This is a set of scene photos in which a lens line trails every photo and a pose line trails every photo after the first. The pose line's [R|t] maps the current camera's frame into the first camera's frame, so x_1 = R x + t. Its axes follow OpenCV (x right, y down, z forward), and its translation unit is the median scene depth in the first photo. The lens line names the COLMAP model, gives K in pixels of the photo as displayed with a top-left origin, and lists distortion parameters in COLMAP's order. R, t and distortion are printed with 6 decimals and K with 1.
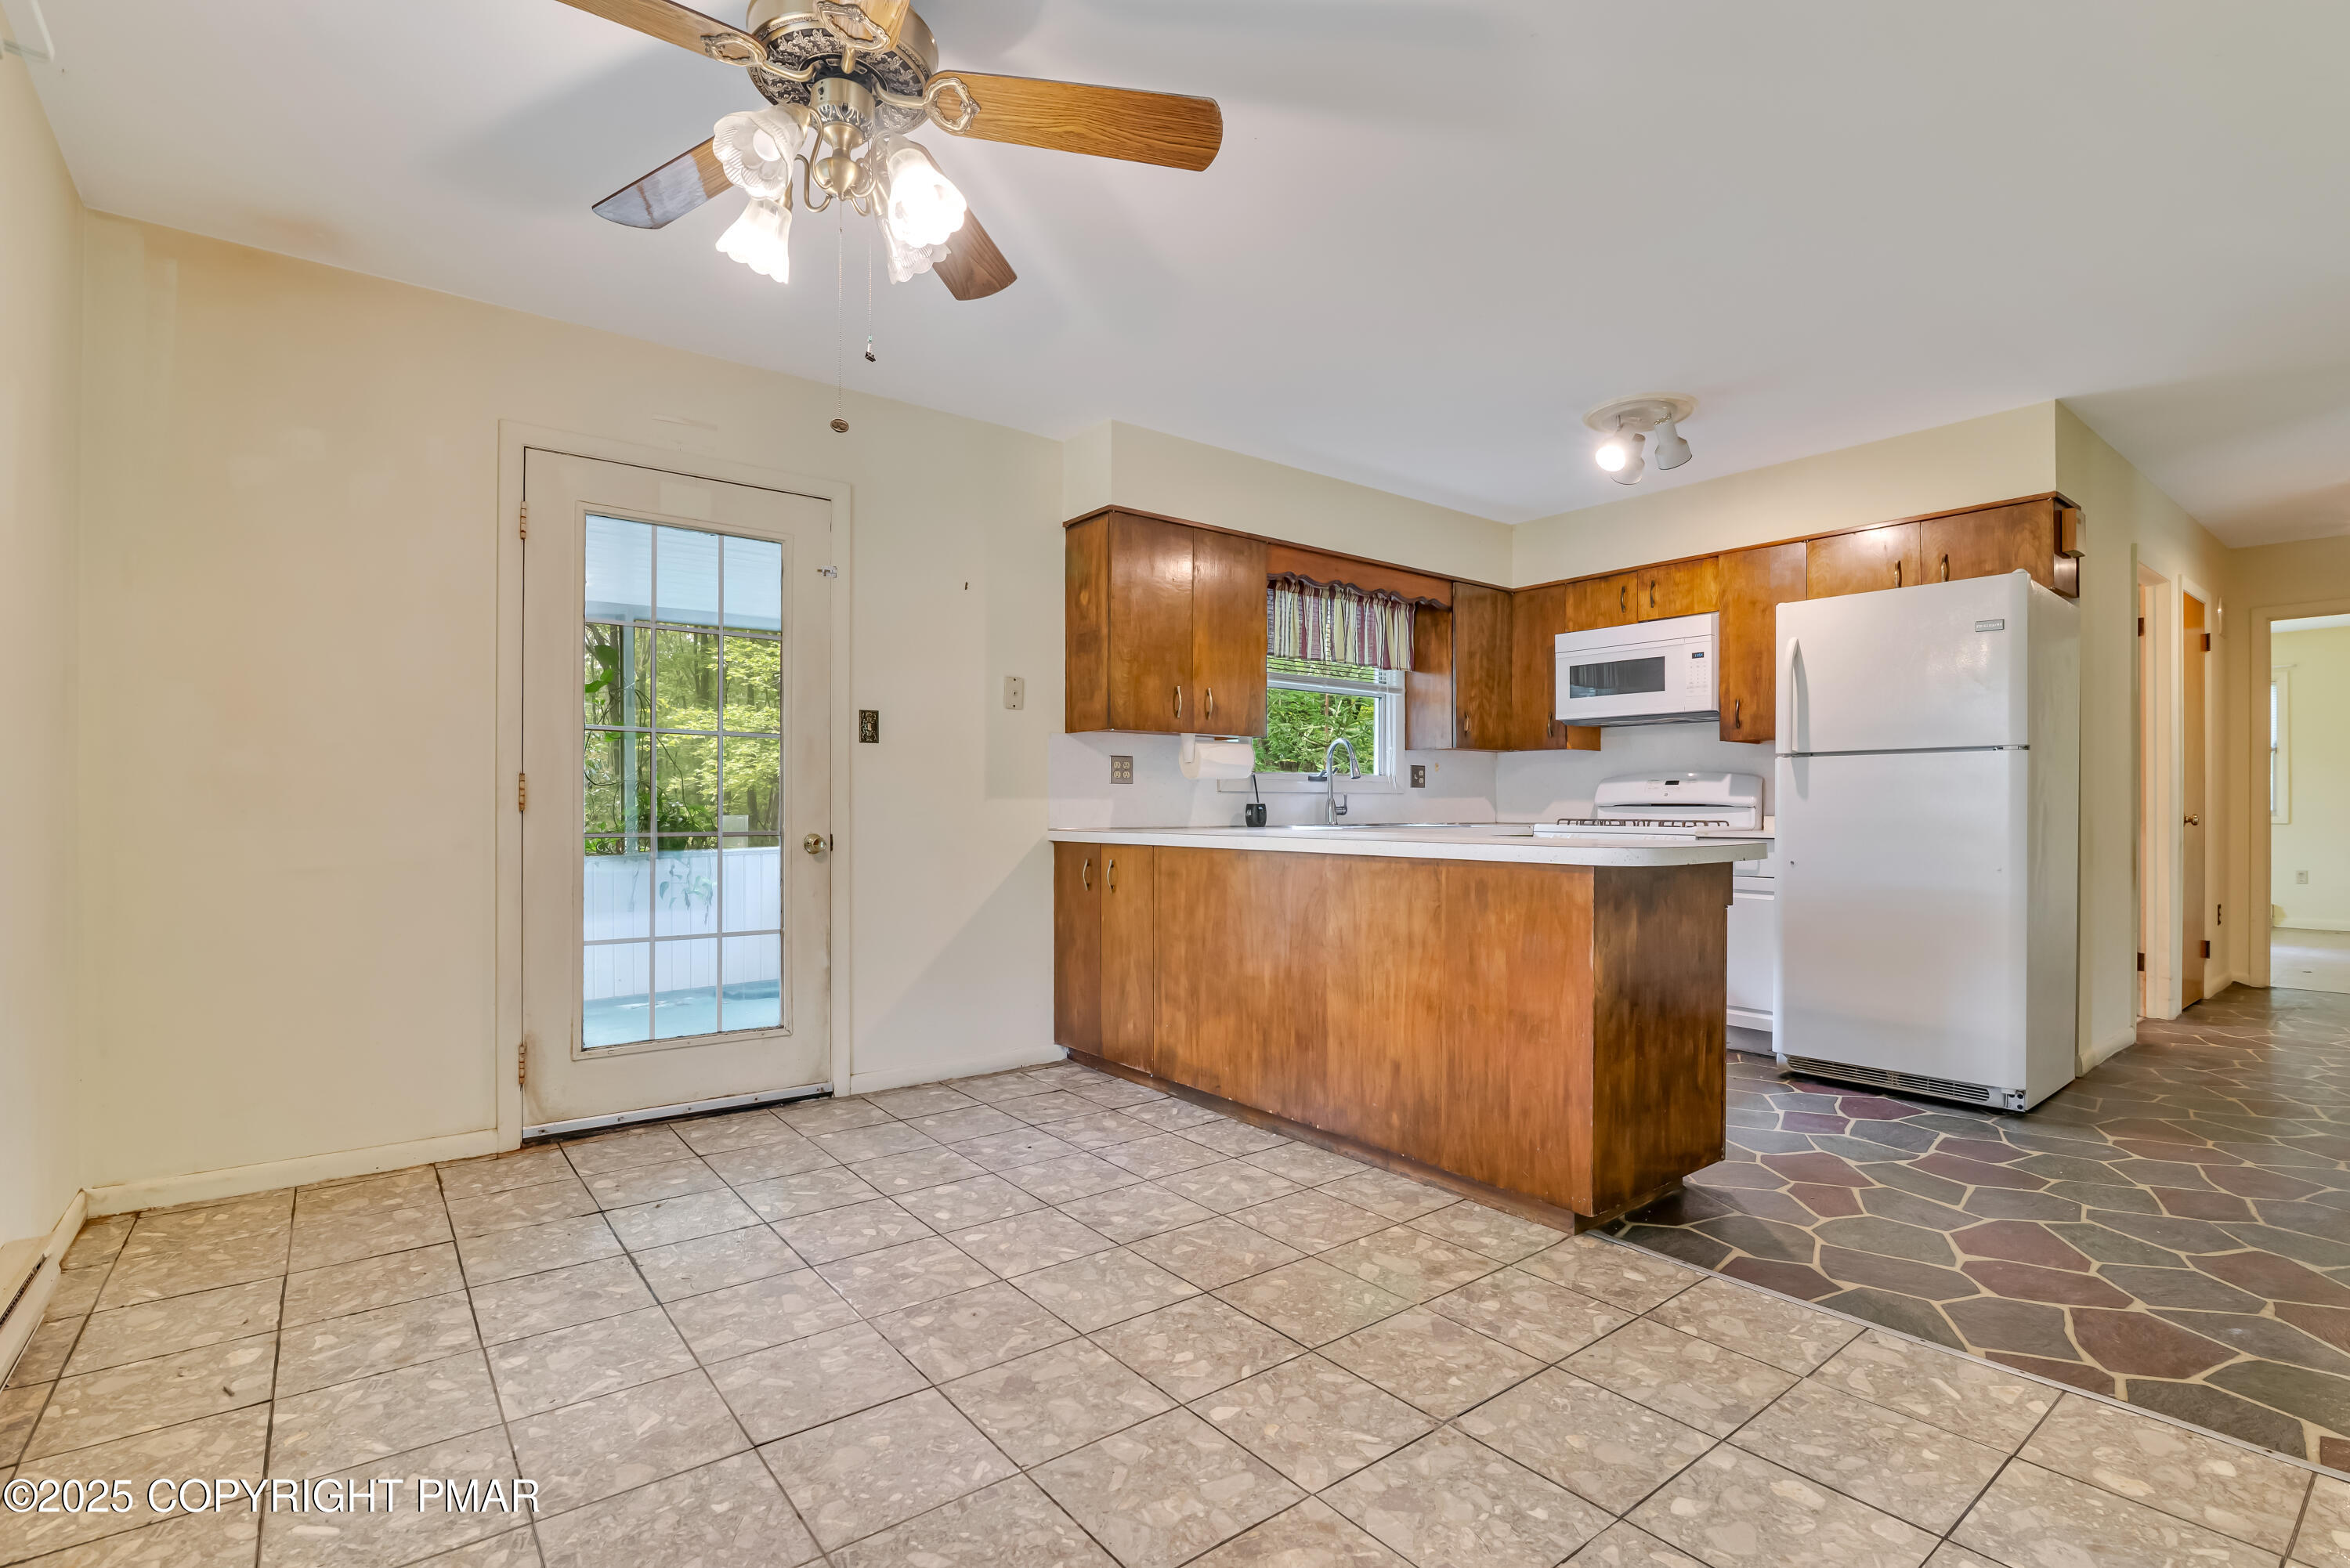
lens RADIAL K [[1079.0, 0, 1171.1], [0, 1079.0, 801.4], [0, 0, 1]] dist [-0.017794, -0.000222]
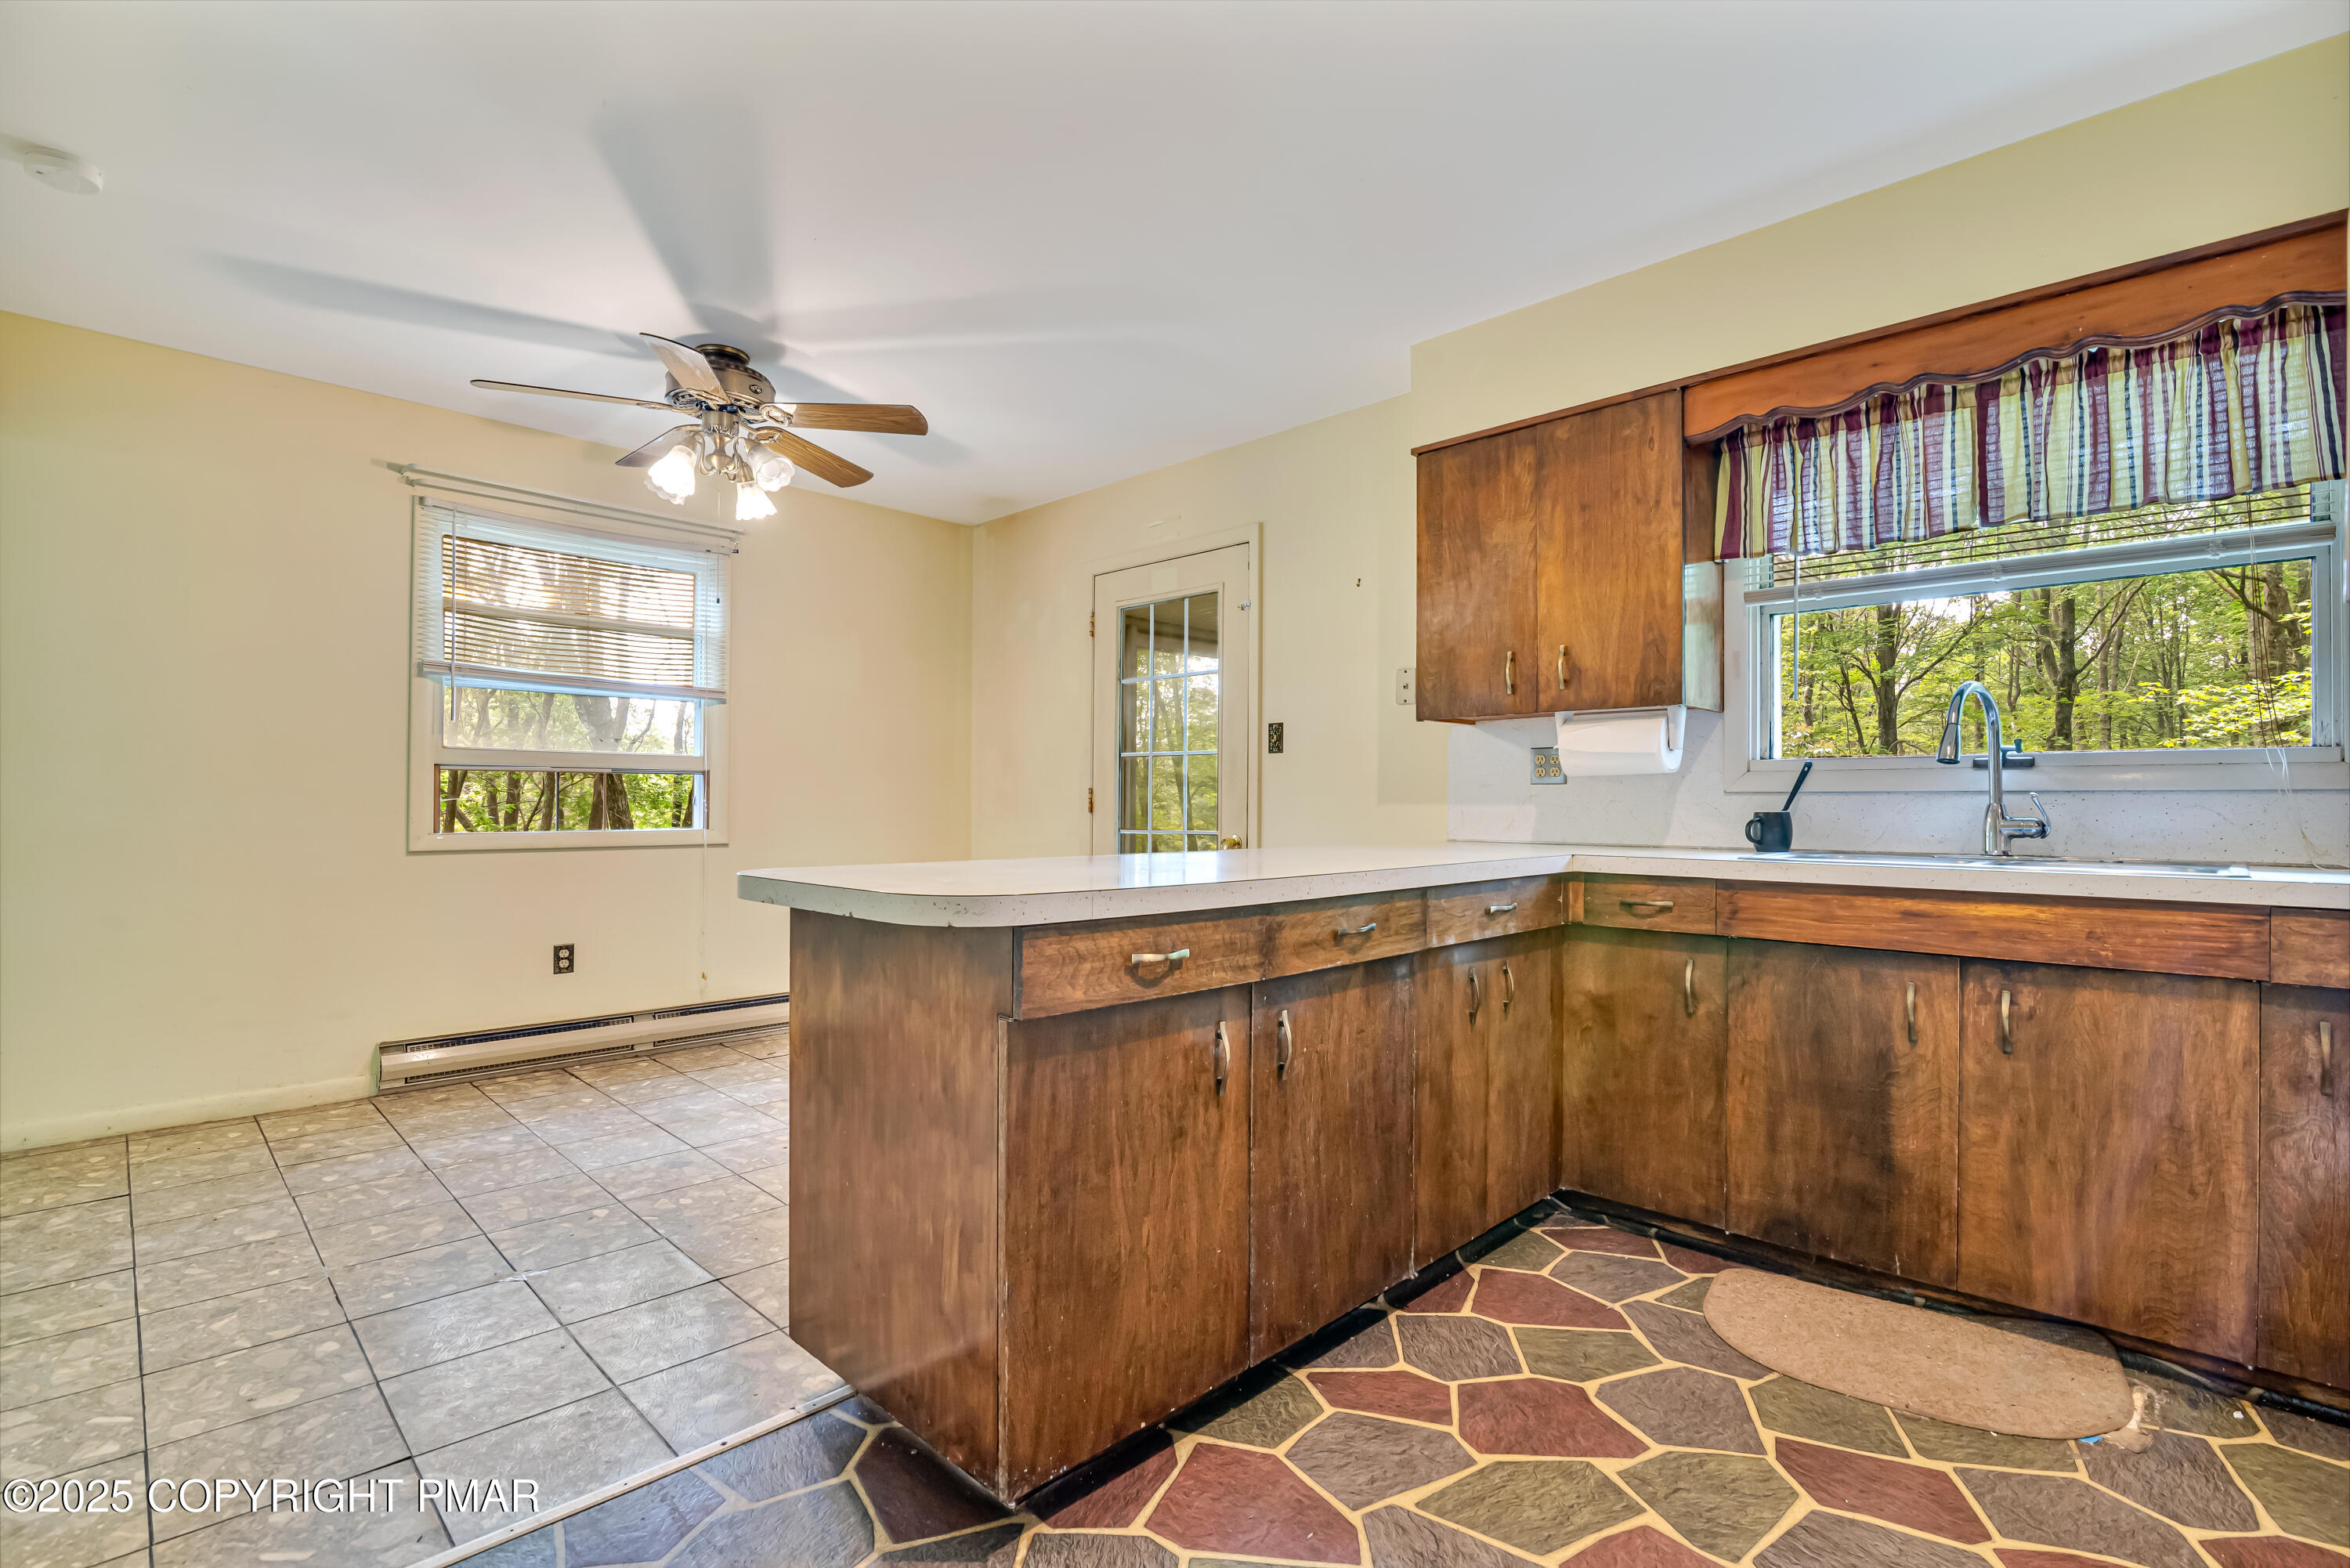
lens RADIAL K [[1071.6, 0, 1181.4], [0, 1071.6, 799.1], [0, 0, 1]] dist [-0.019836, 0.000688]
pose [[0.135991, -0.003838, -0.990703, 1.057492], [-0.000225, 0.999992, -0.003905, -0.004966], [0.990710, 0.000754, 0.135989, 1.031465]]
